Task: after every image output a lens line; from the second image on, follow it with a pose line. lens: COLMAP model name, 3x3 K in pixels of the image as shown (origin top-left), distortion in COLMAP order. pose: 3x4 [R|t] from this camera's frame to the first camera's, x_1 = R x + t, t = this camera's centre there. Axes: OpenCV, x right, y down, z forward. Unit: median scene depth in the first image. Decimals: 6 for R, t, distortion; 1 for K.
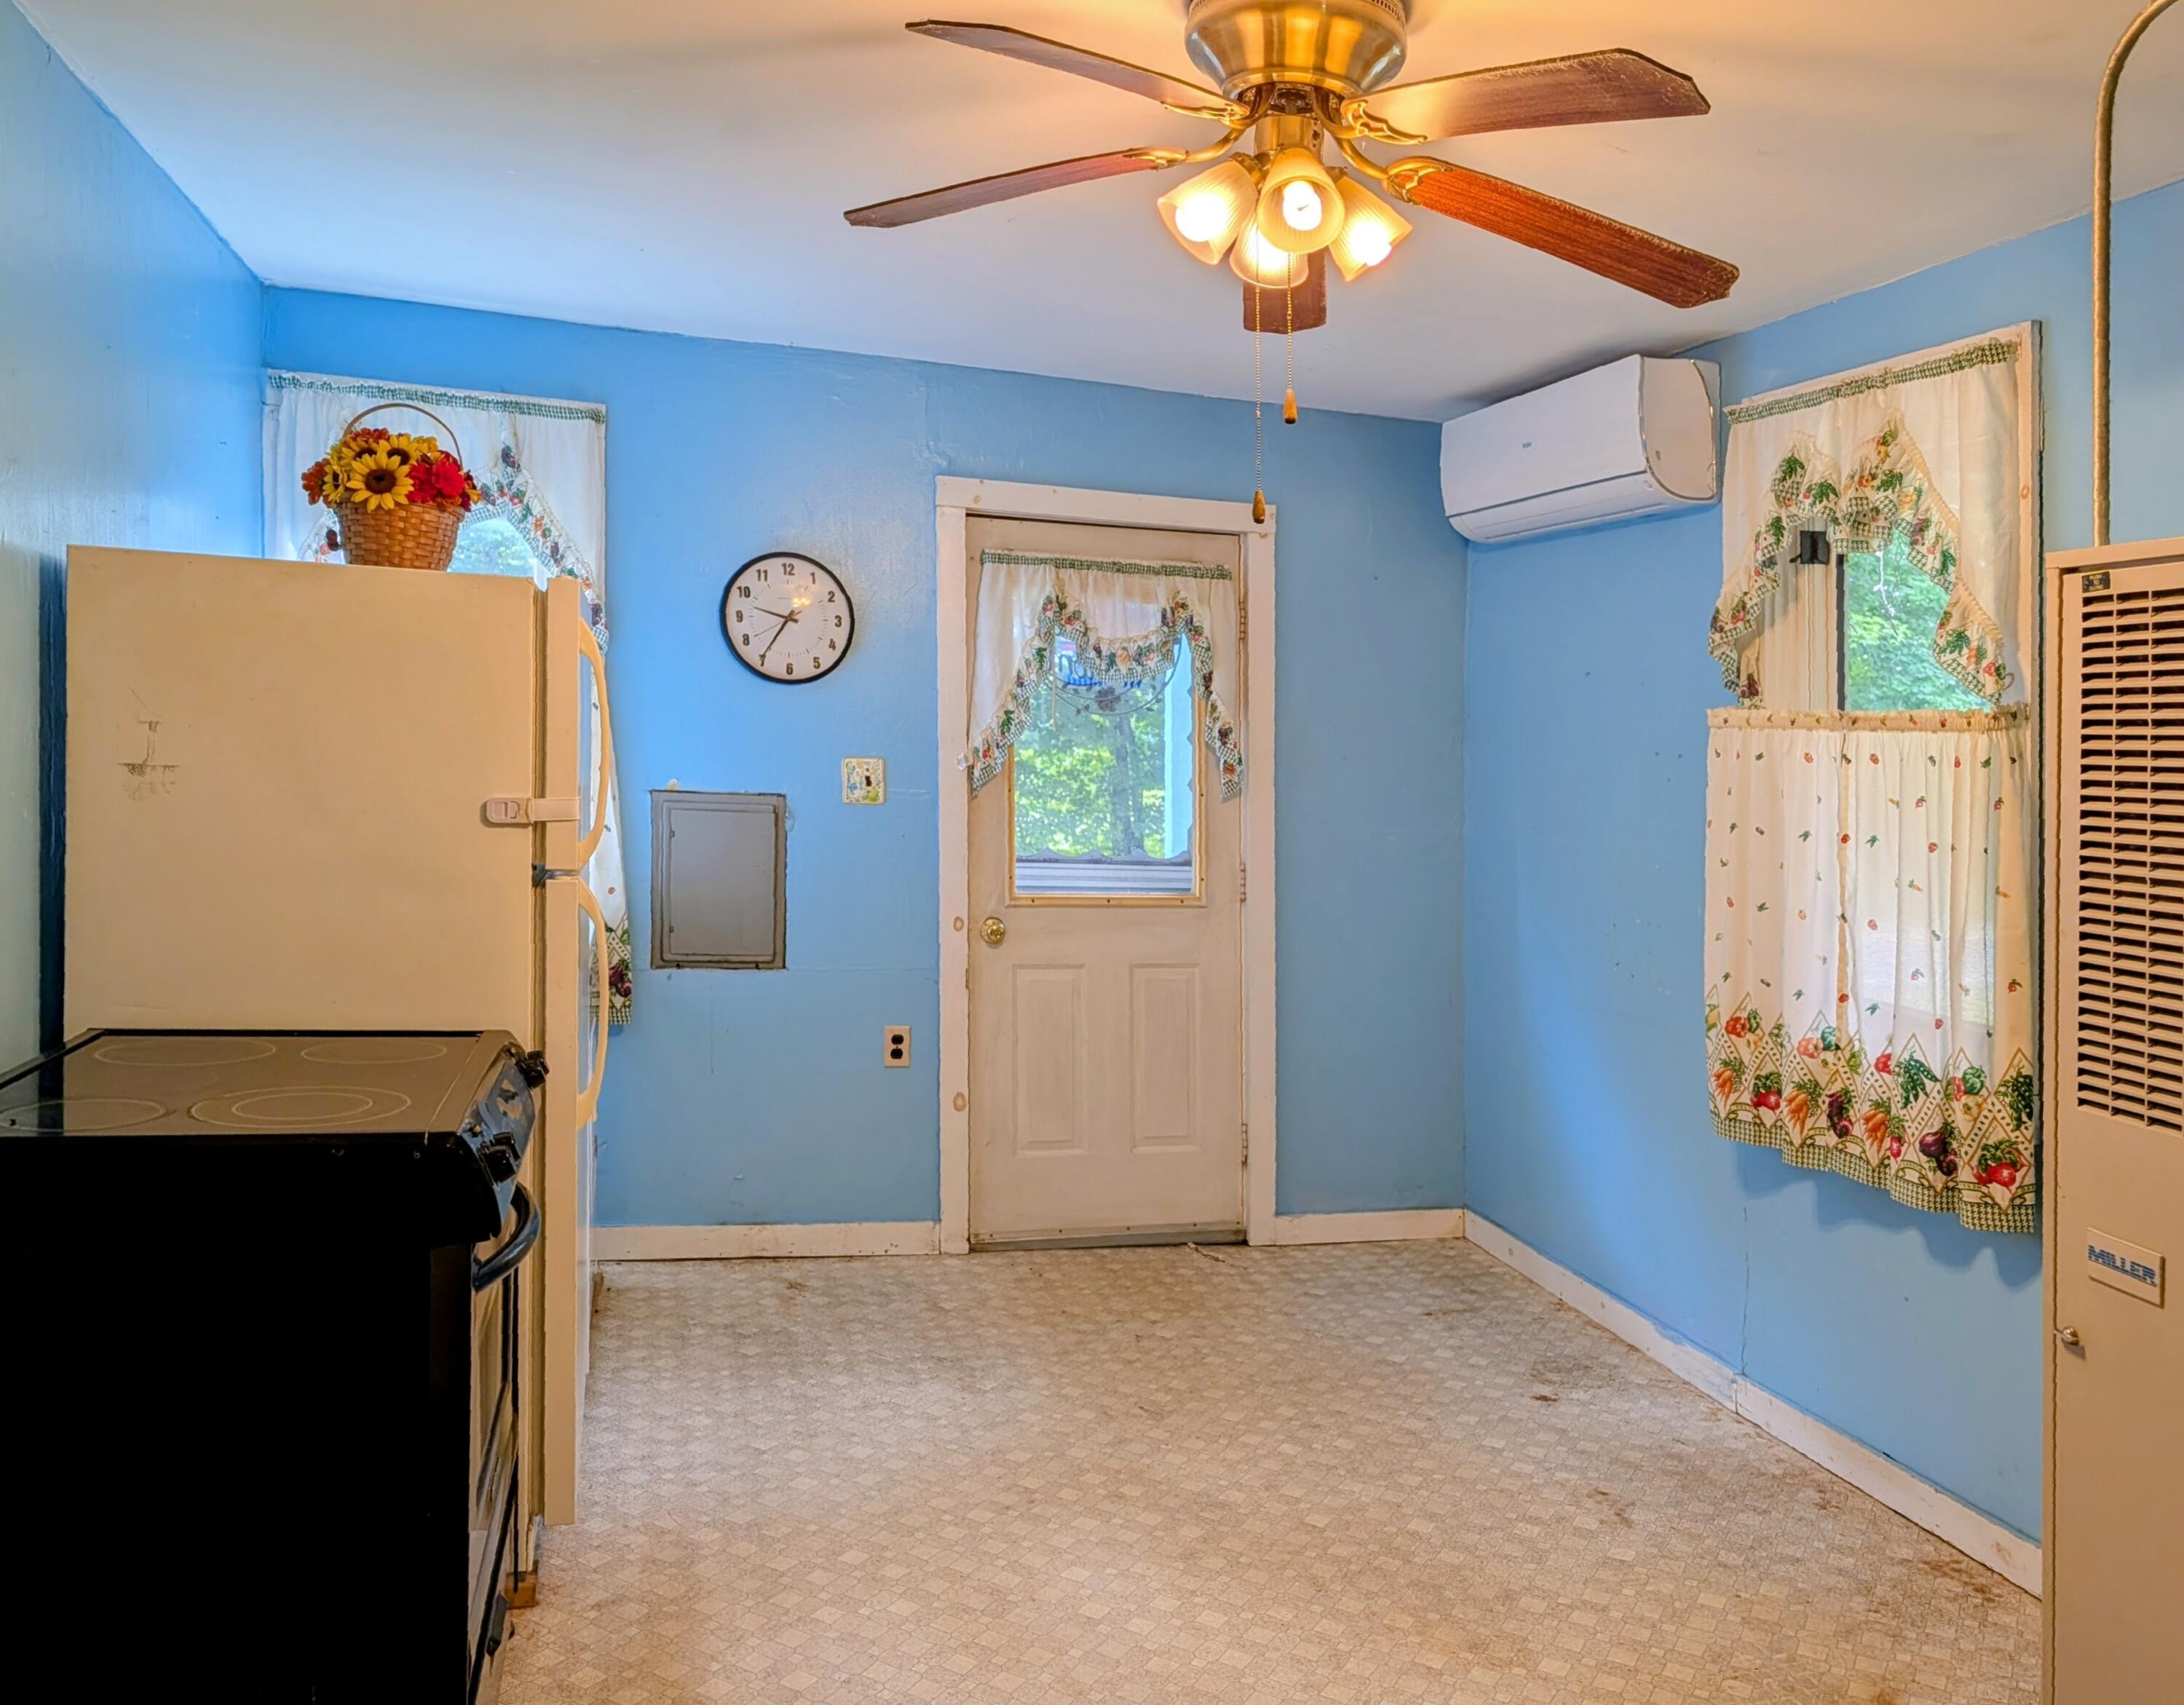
lens RADIAL K [[1715.0, 0, 1098.2], [0, 1715.0, 785.6], [0, 0, 1]] dist [0.001248, 0.000540]
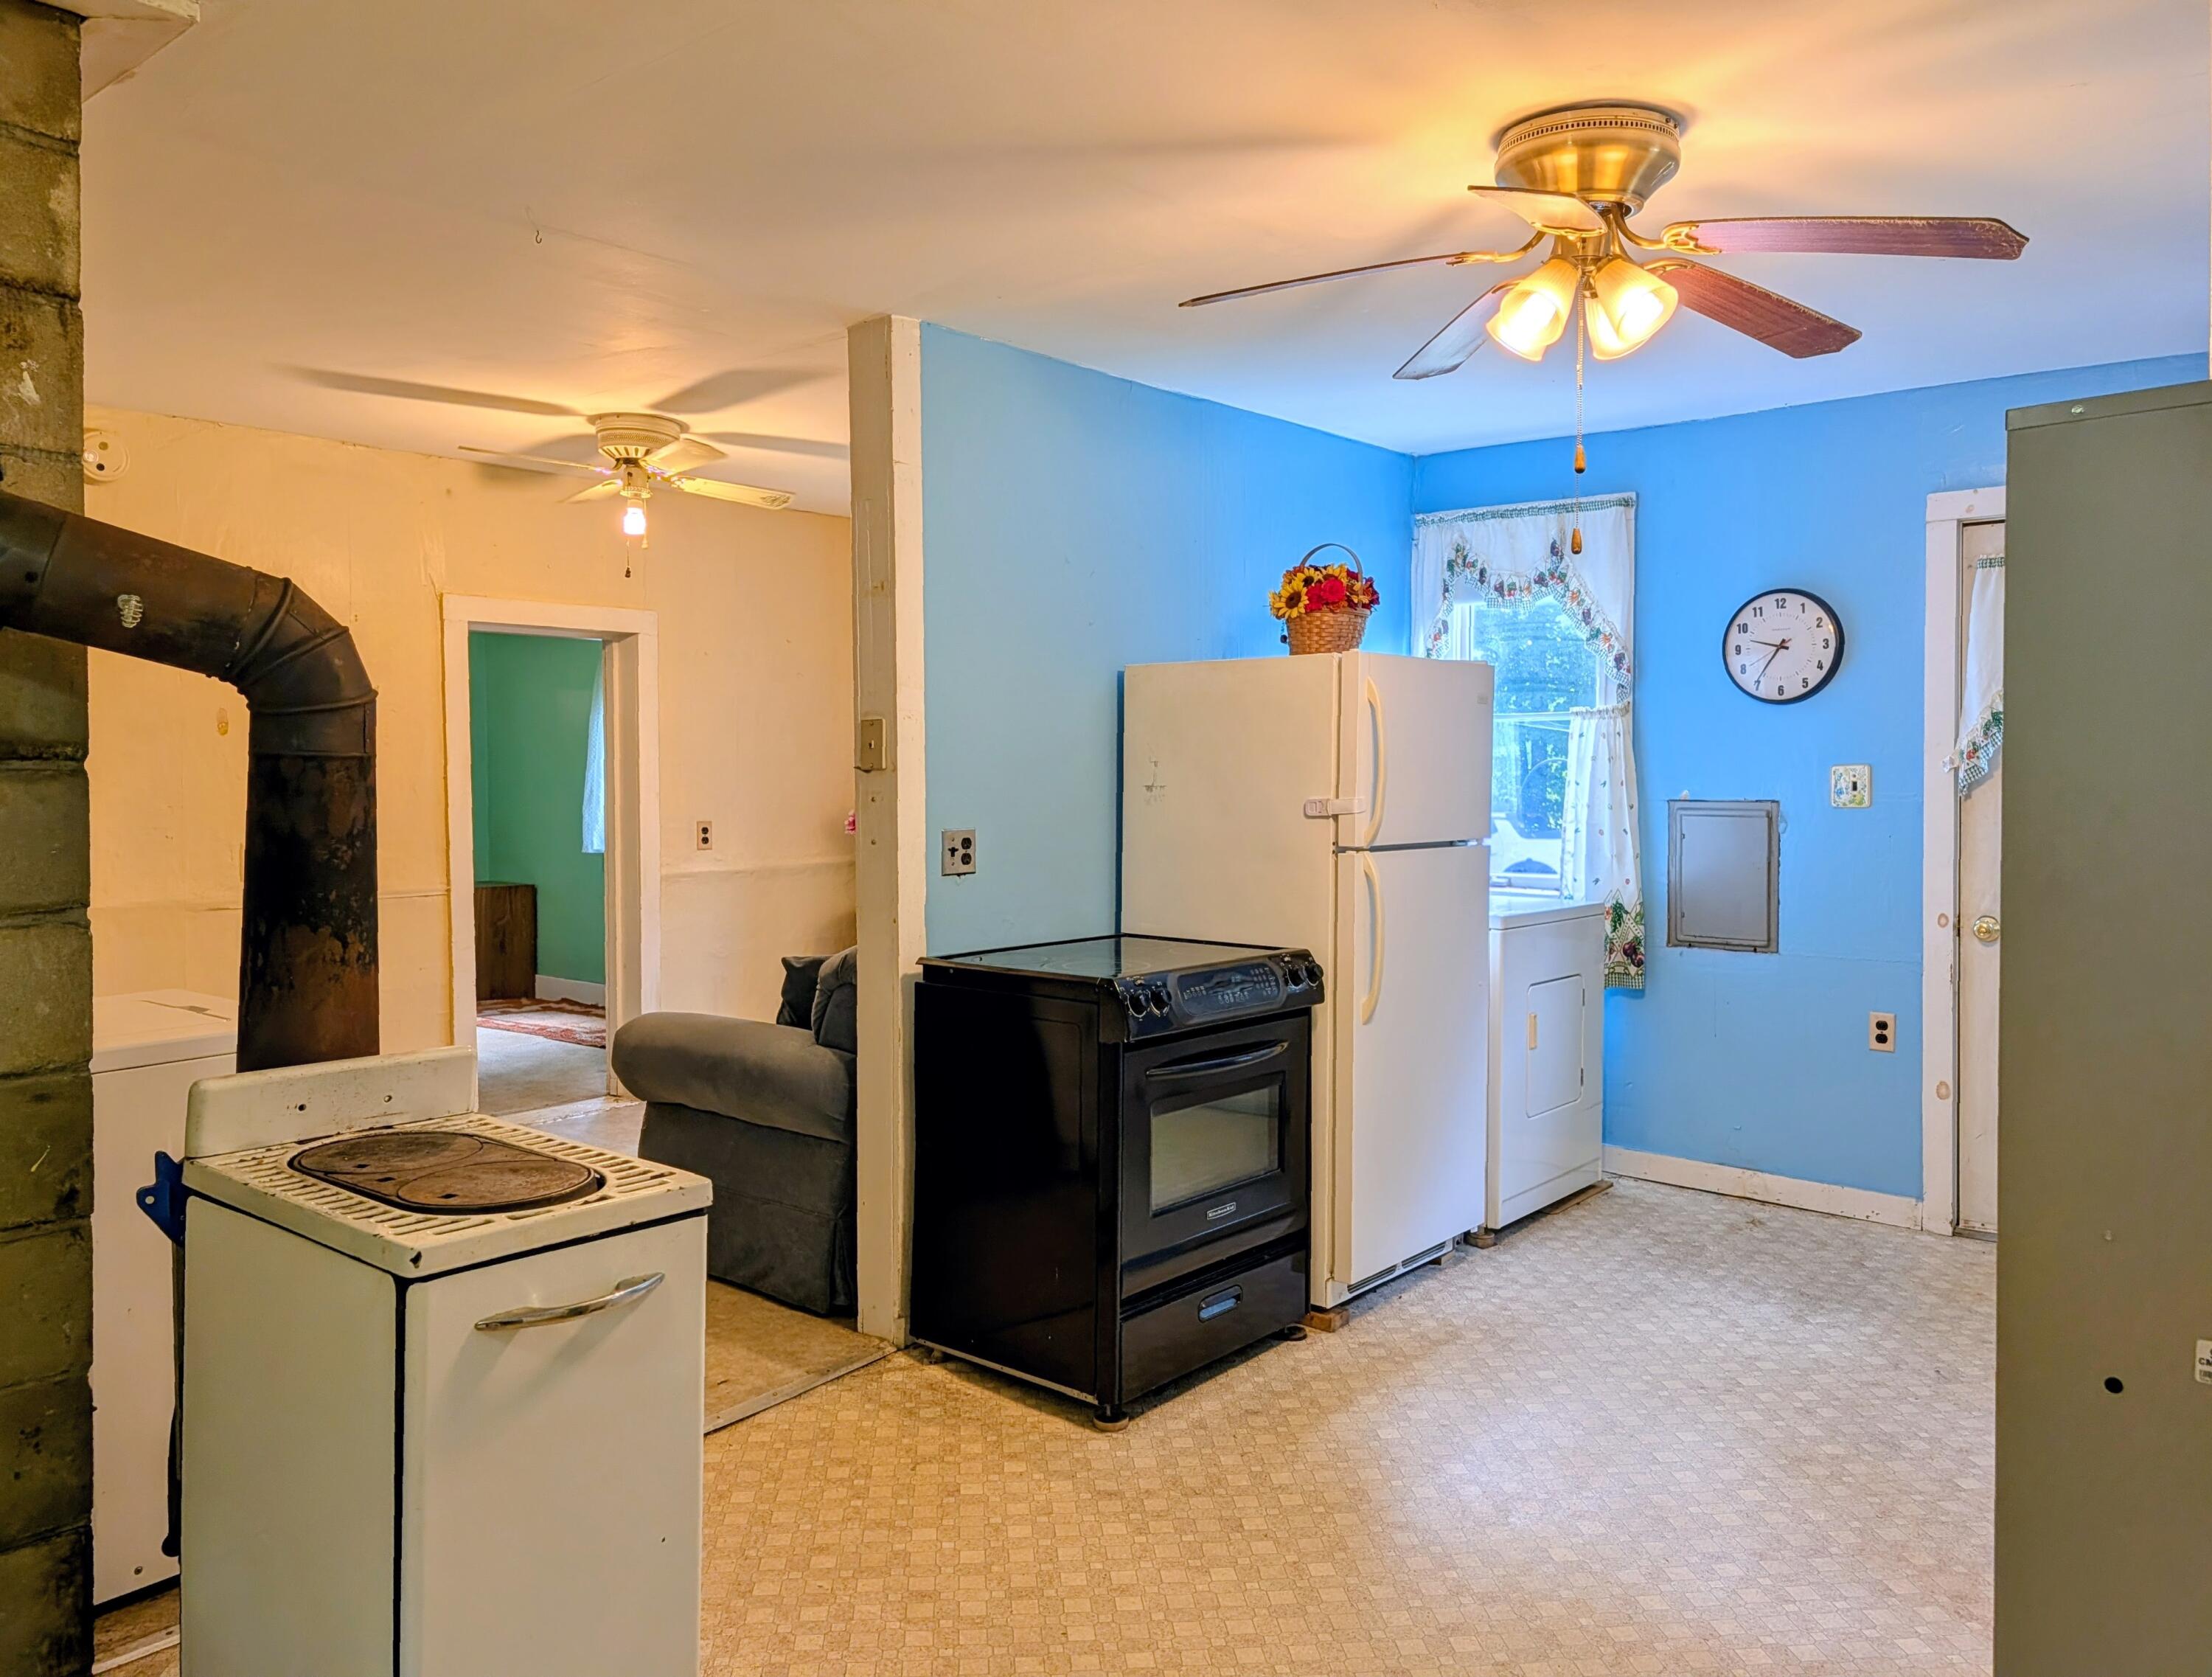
lens RADIAL K [[1611.6, 0, 1106.0], [0, 1611.6, 838.5], [0, 0, 1]] dist [0.003383, -0.003537]
pose [[0.557271, -0.013359, -0.830223, 0.559030], [0.016644, 0.999849, -0.004917, 0.034165], [0.830164, -0.011078, 0.557410, 0.034334]]
